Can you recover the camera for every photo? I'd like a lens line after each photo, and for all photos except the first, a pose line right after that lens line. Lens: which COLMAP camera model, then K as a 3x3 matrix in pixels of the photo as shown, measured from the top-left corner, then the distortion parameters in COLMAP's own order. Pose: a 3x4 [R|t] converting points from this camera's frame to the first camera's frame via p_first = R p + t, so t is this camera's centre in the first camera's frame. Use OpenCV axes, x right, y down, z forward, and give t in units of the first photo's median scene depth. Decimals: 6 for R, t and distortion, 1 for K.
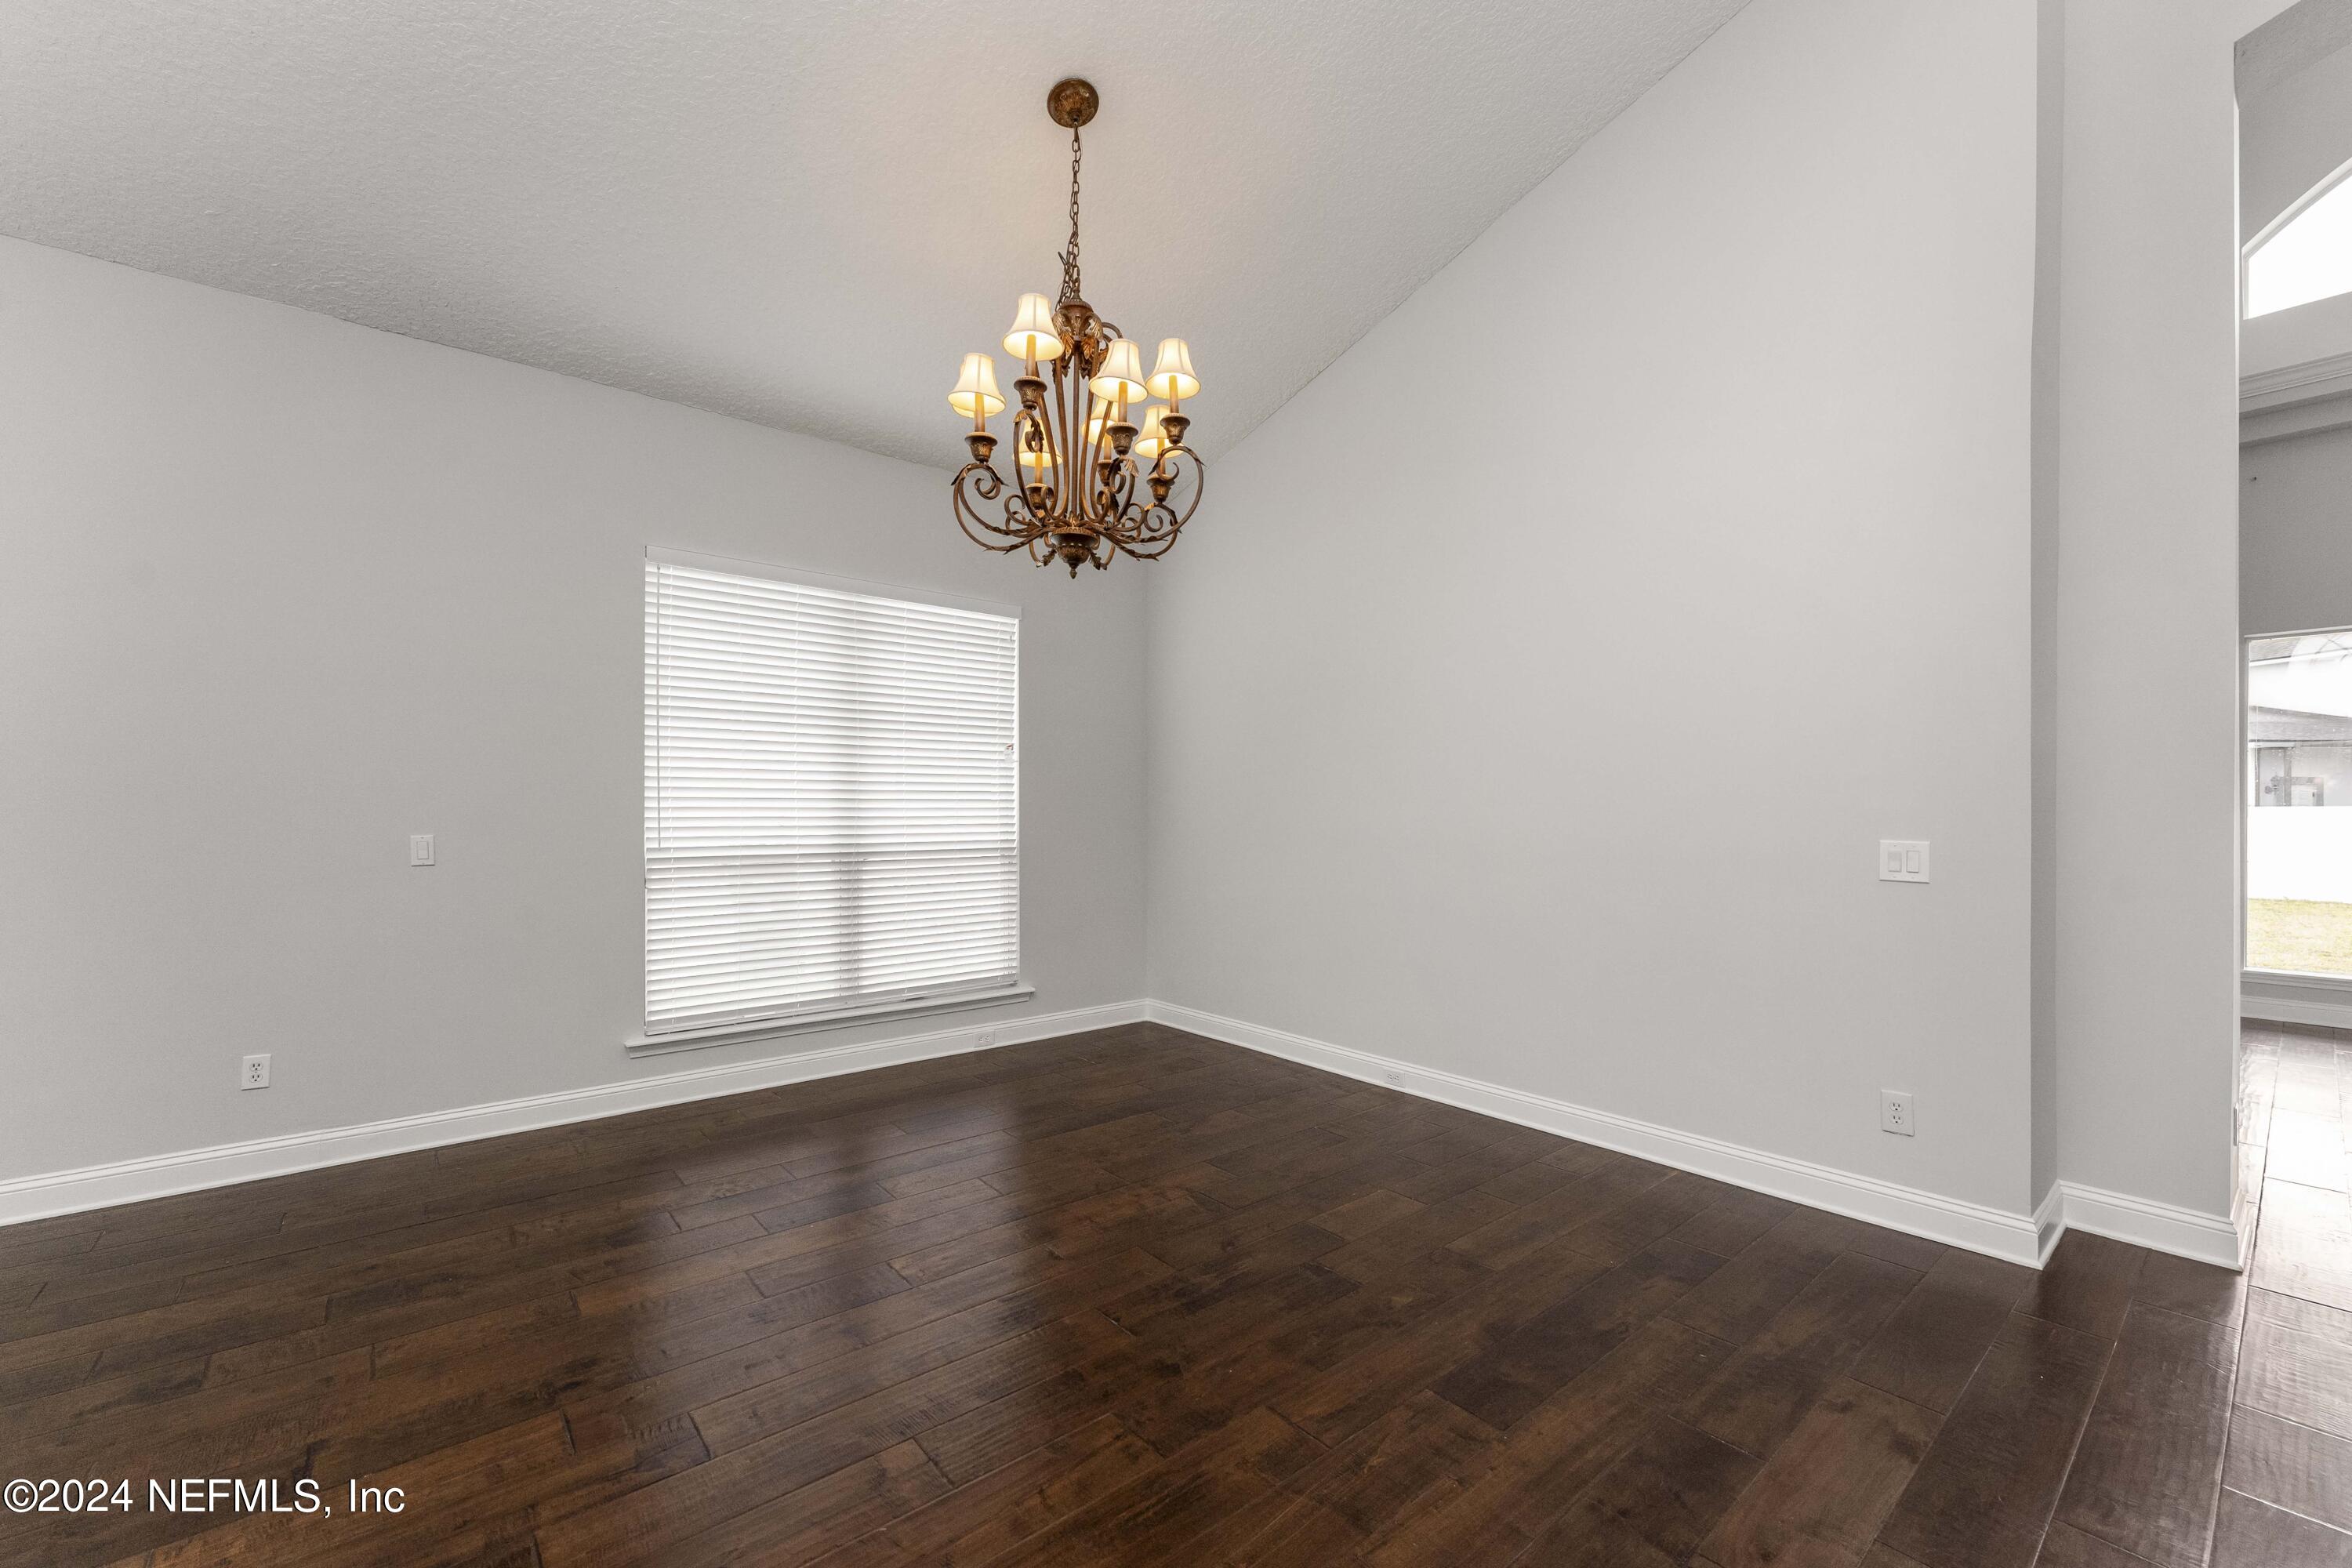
lens RADIAL K [[960.2, 0, 1195.9], [0, 960.2, 813.8], [0, 0, 1]] dist [0.000223, 0.000267]
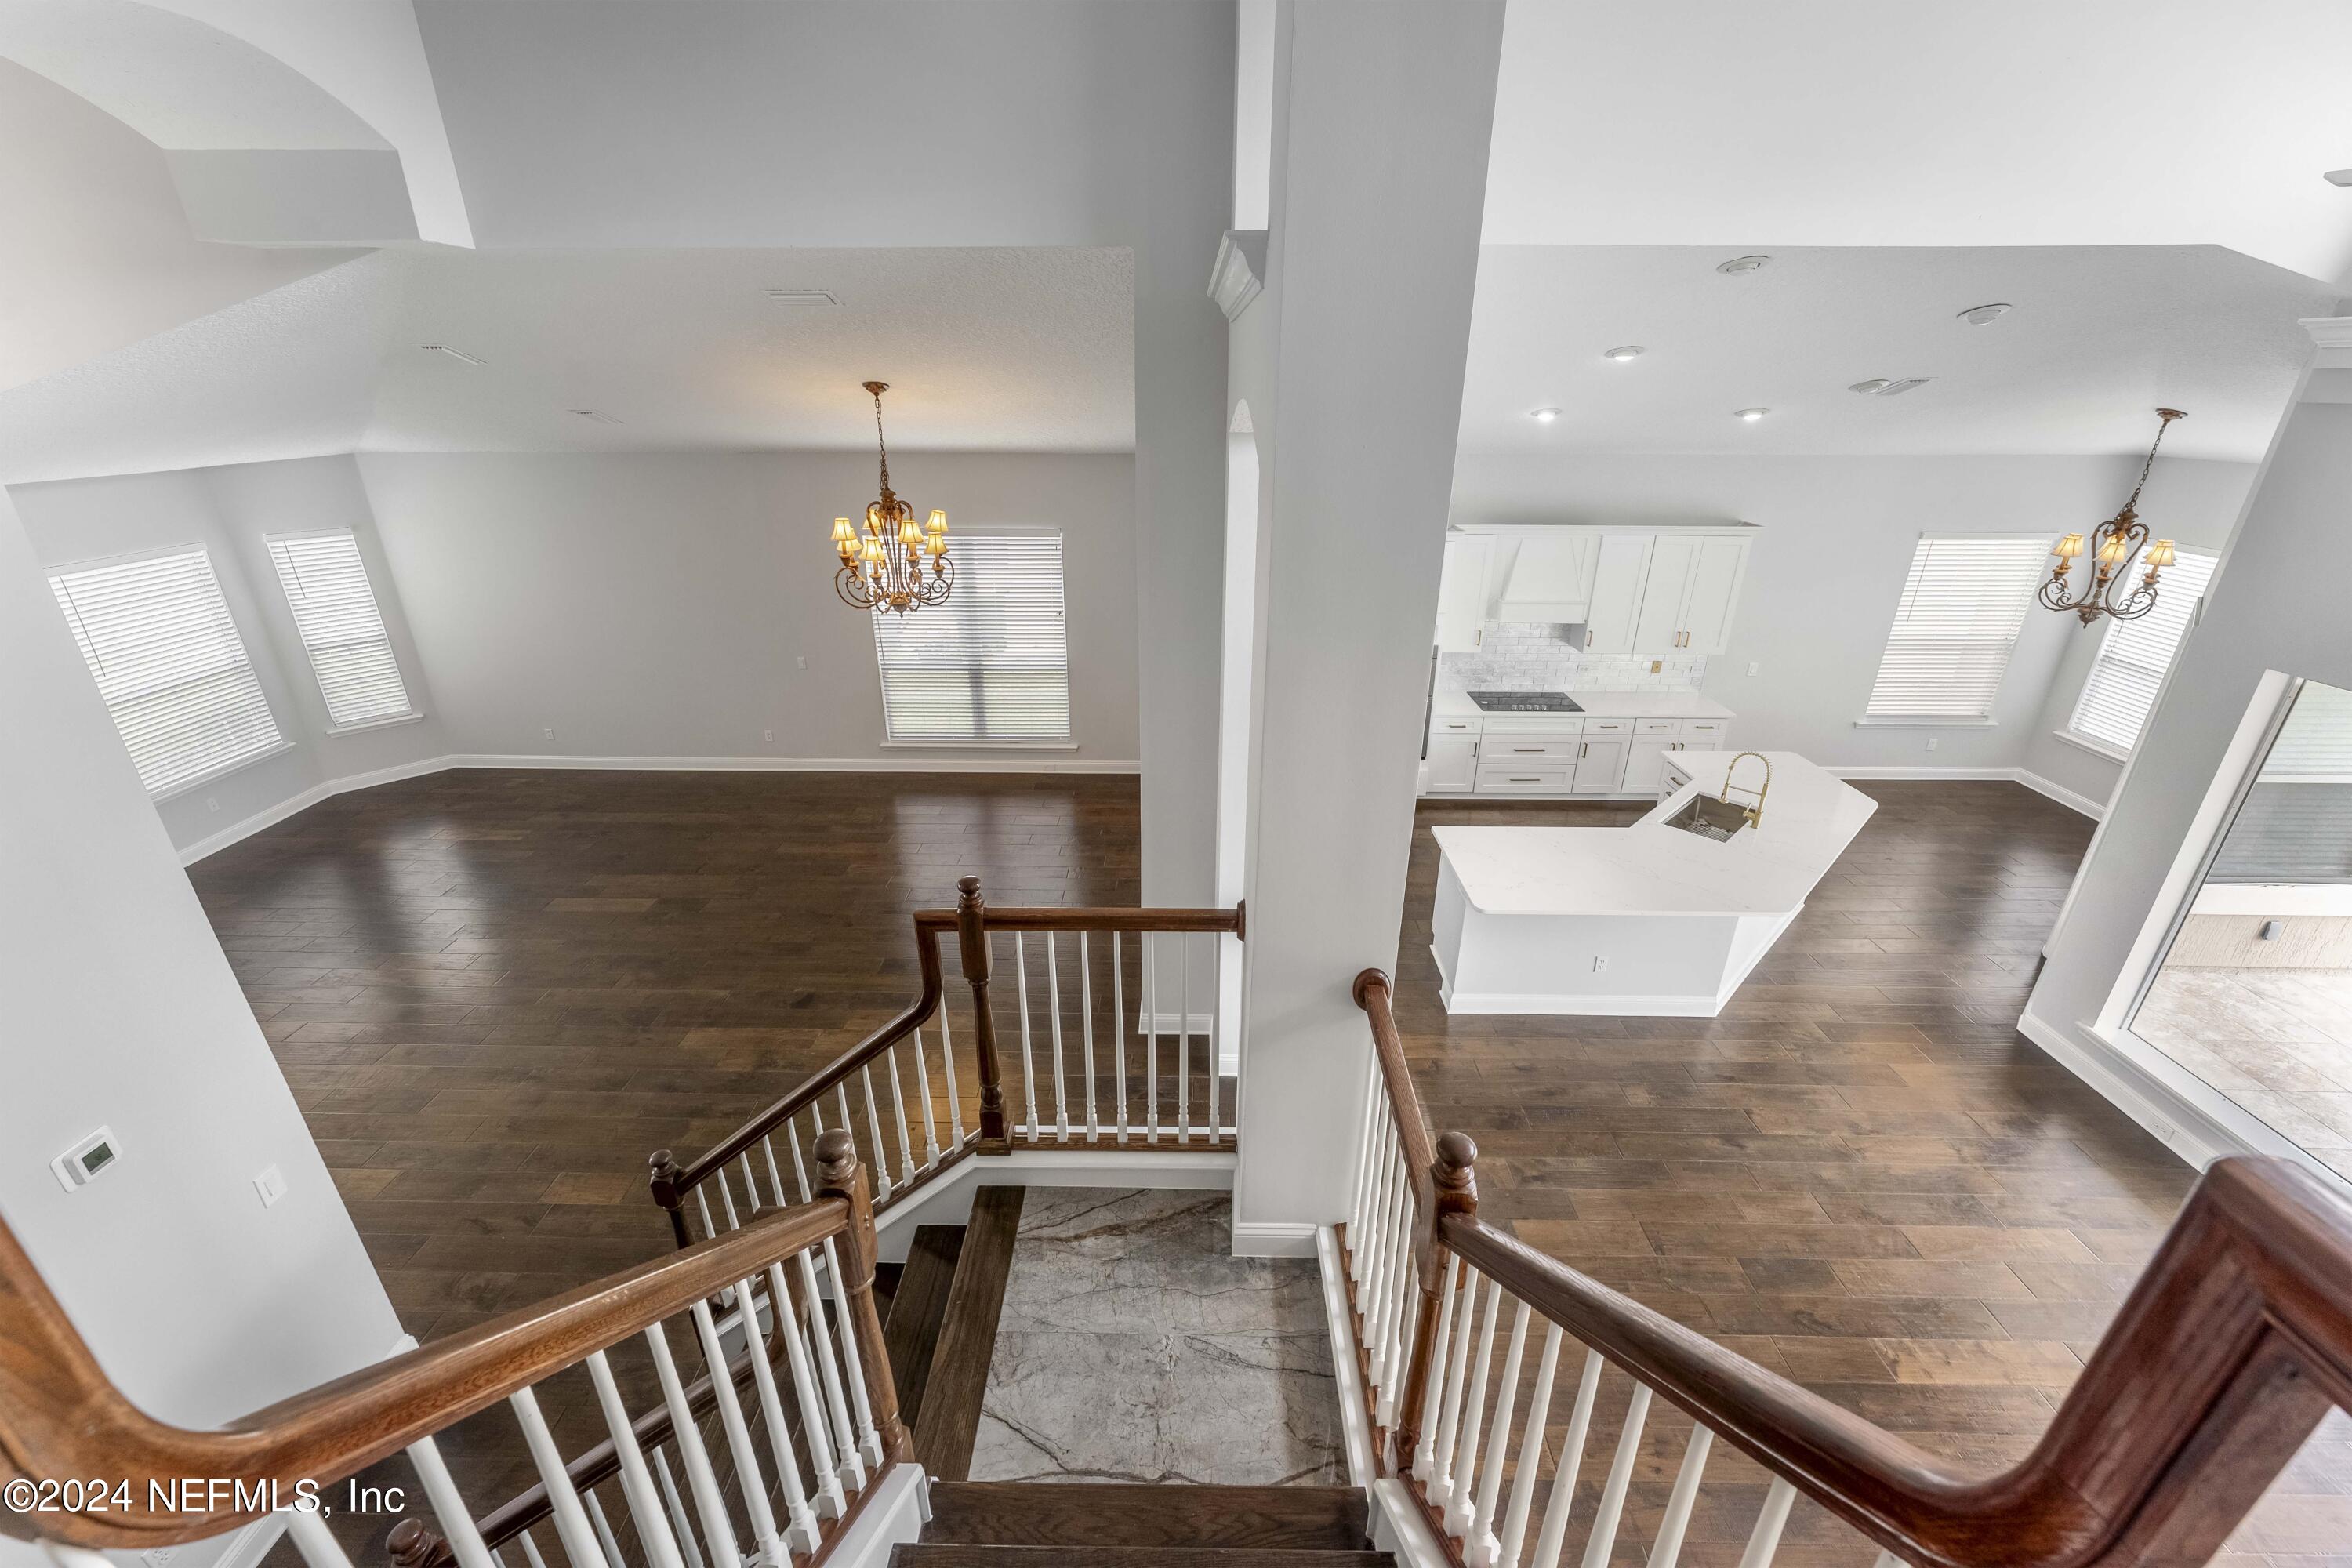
lens RADIAL K [[934.6, 0, 1176.0], [0, 934.6, 784.0], [0, 0, 1]] dist [0.000479, -0.000332]
pose [[0.750095, 0.264453, -0.606153, 1.348179], [-0.002456, 0.917675, 0.397325, -0.579475], [0.661325, -0.296543, 0.688993, -0.131595]]
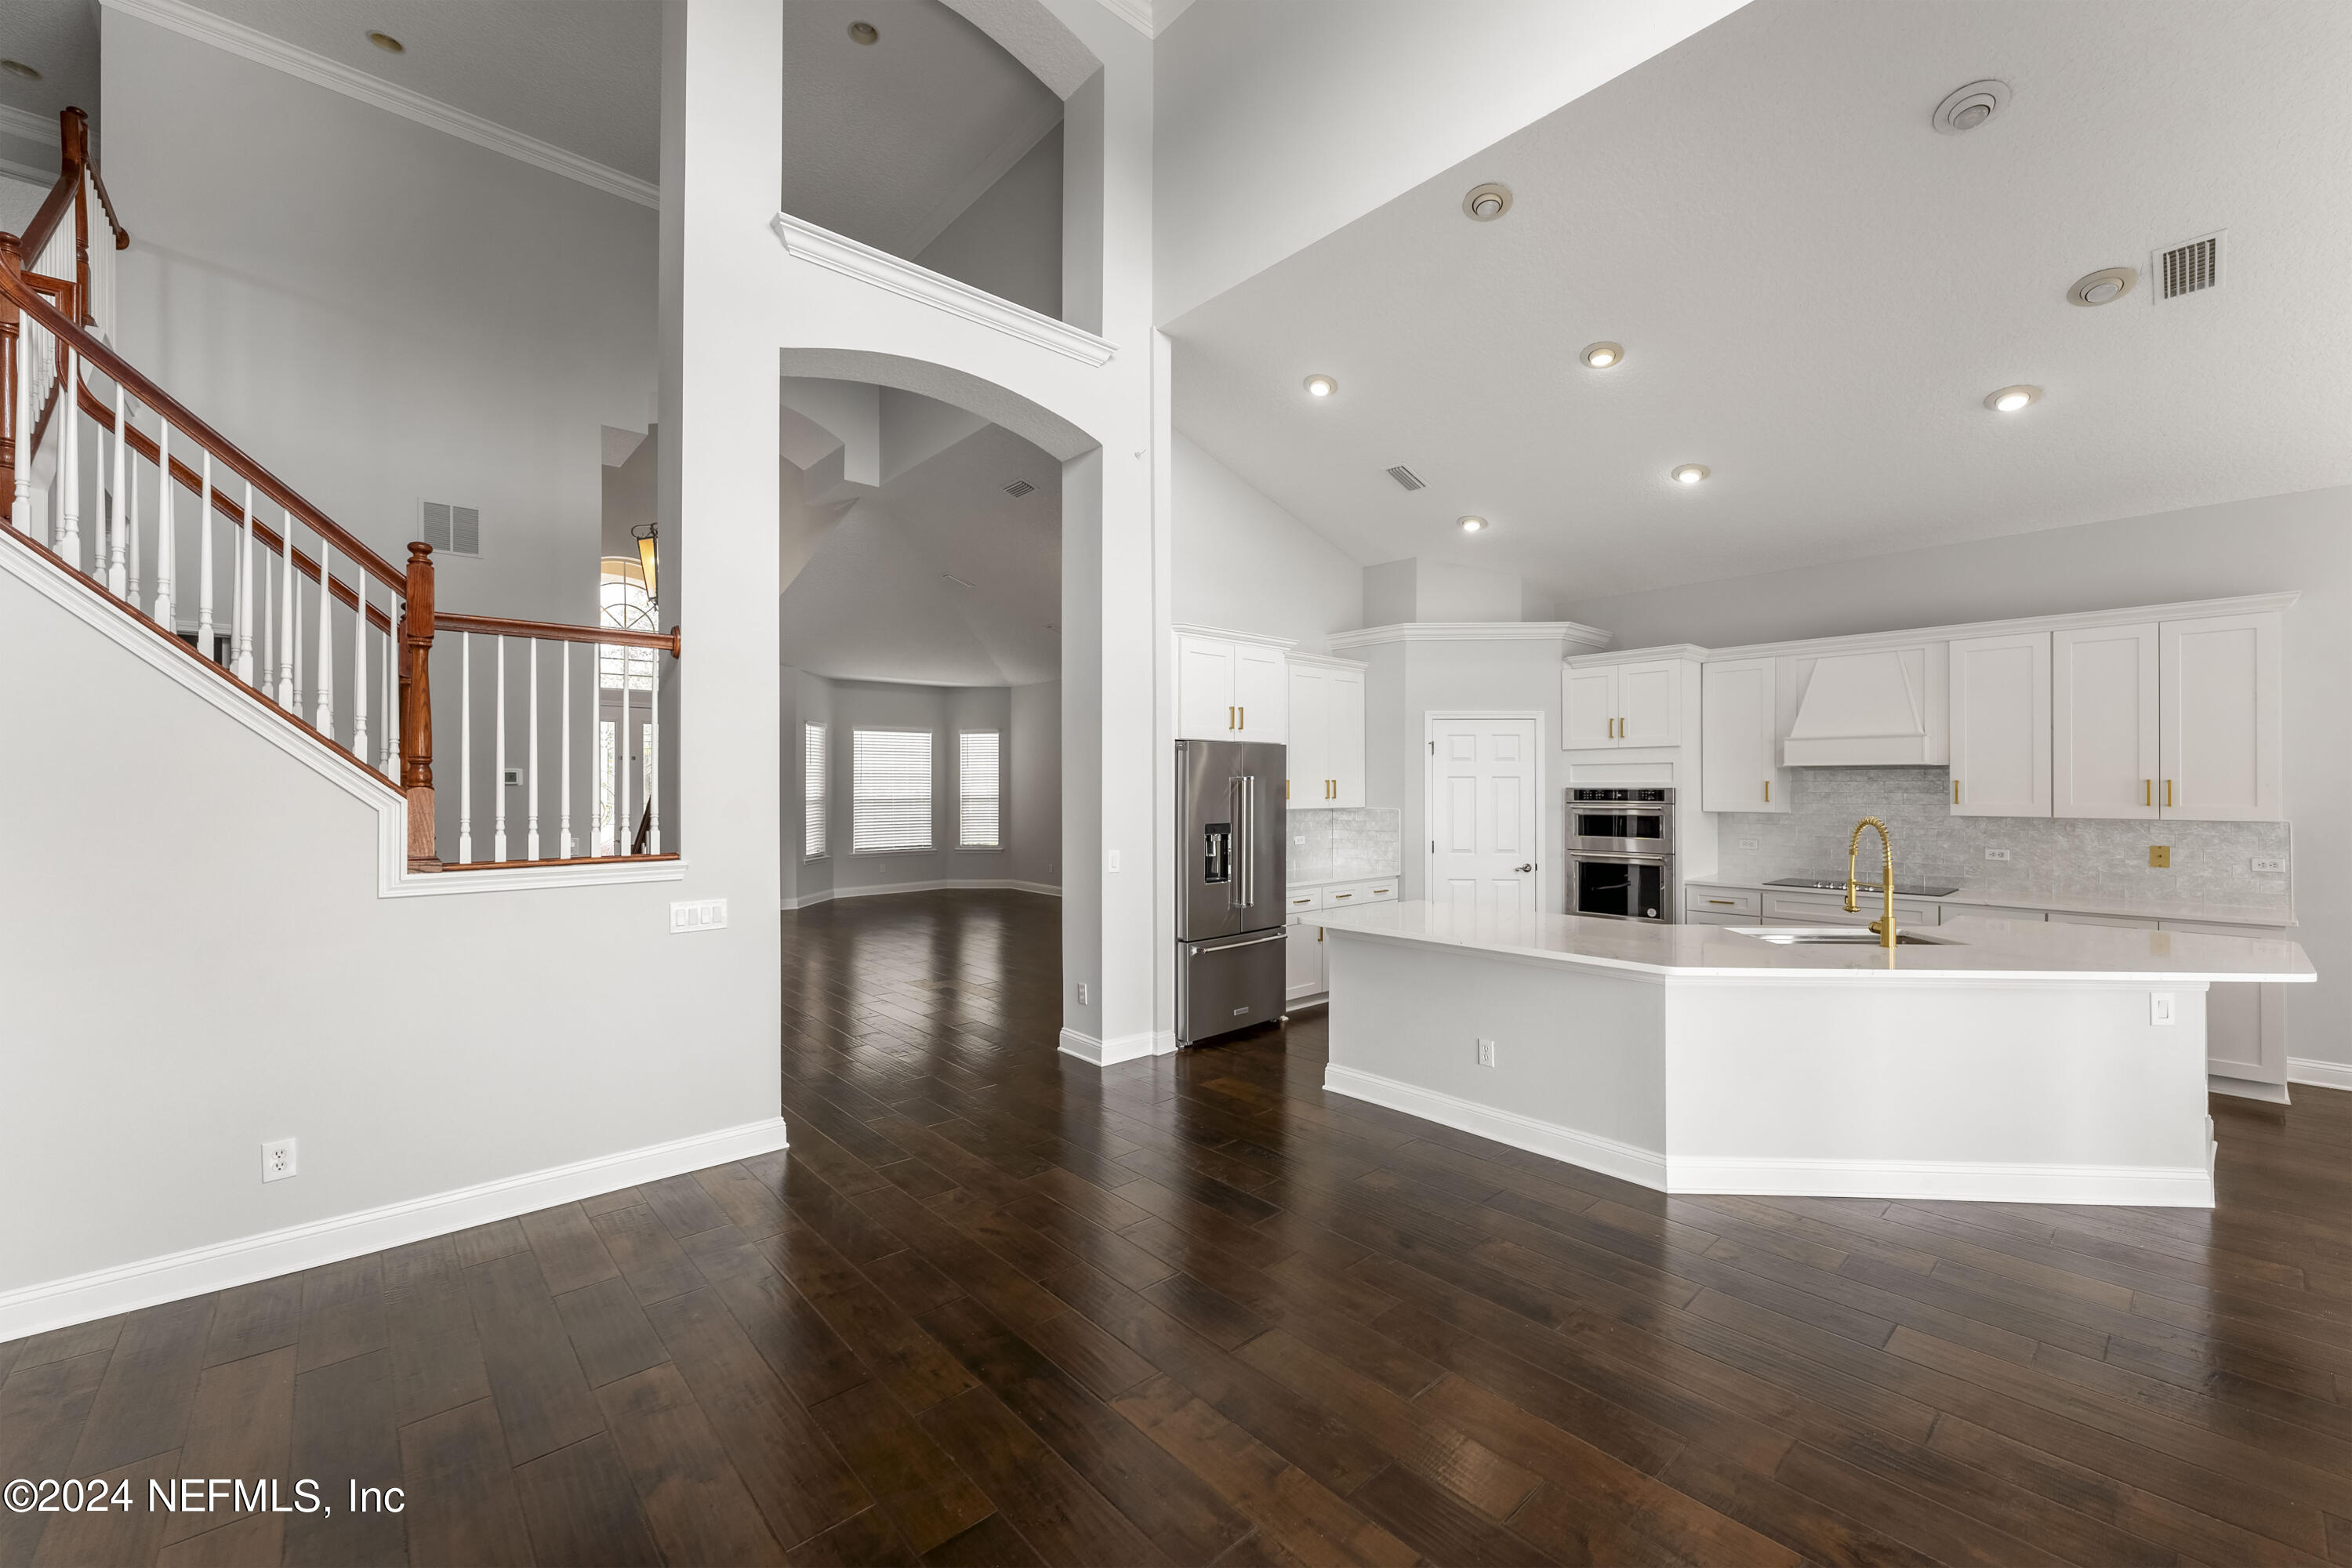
lens RADIAL K [[934.6, 0, 1176.0], [0, 934.6, 784.0], [0, 0, 1]] dist [0.000479, -0.000332]
pose [[0.026391, -0.005981, -0.999634, 2.037839], [-0.001486, 0.999981, -0.006022, -0.058260], [0.999651, 0.001645, 0.026382, 0.807485]]
